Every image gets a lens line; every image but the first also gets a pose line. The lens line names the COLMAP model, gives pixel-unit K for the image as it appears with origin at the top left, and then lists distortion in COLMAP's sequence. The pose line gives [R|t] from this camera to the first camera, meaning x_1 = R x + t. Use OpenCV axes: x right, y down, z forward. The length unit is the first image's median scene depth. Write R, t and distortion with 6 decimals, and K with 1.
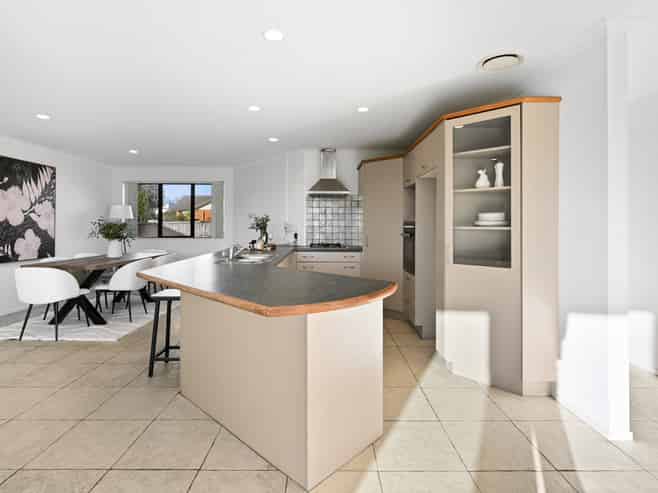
lens RADIAL K [[351.8, 0, 330.8], [0, 351.8, 220.5], [0, 0, 1]] dist [0.002274, 0.000137]
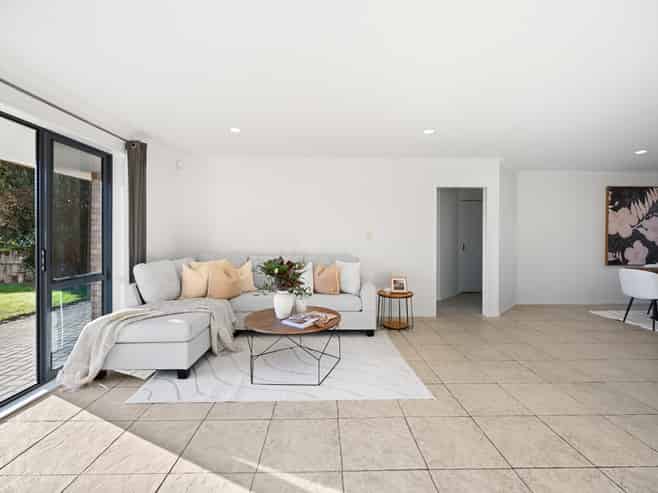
lens RADIAL K [[295.2, 0, 328.7], [0, 295.2, 237.4], [0, 0, 1]] dist [-0.000772, 0.000000]
pose [[0.010323, -0.001482, -0.999946, 0.180772], [0.012230, 0.999924, -0.001356, 0.001646], [0.999872, -0.012215, 0.010340, -0.104797]]
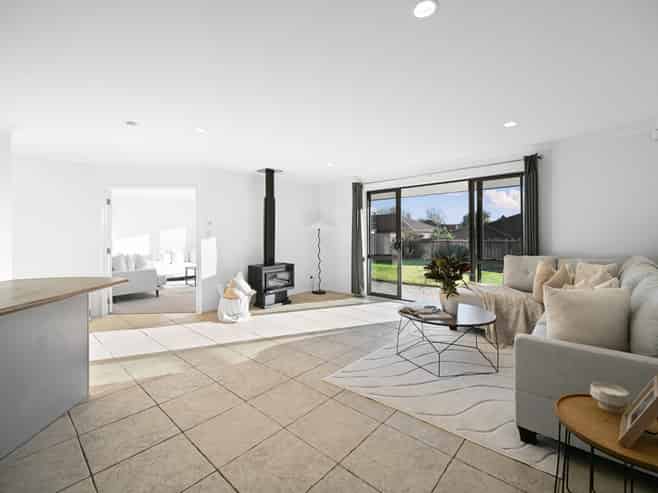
lens RADIAL K [[292.8, 0, 329.0], [0, 292.8, 246.5], [0, 0, 1]] dist [-0.000418, 0.000084]
pose [[-0.737734, -0.012311, 0.674980, -0.630639], [0.005216, 0.999700, 0.023934, 0.003065], [-0.675072, 0.021178, -0.737448, 0.434173]]
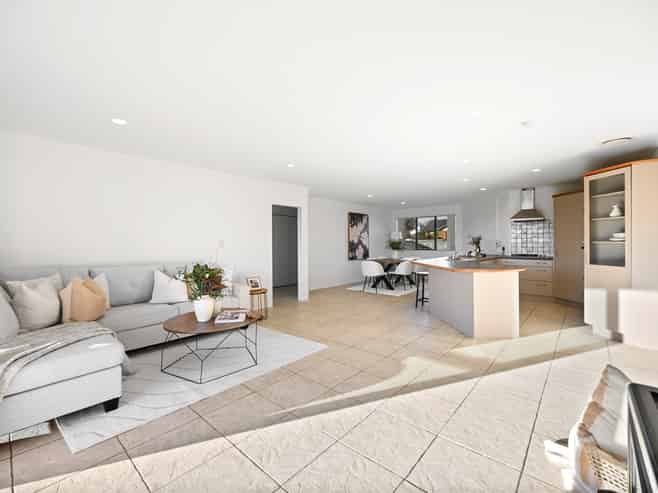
lens RADIAL K [[292.8, 0, 329.0], [0, 292.8, 246.5], [0, 0, 1]] dist [-0.000418, 0.000084]
pose [[0.744426, 0.000565, -0.667705, 0.200721], [0.017593, 0.999636, 0.020460, -0.005603], [0.667473, -0.026978, 0.744145, -0.465621]]
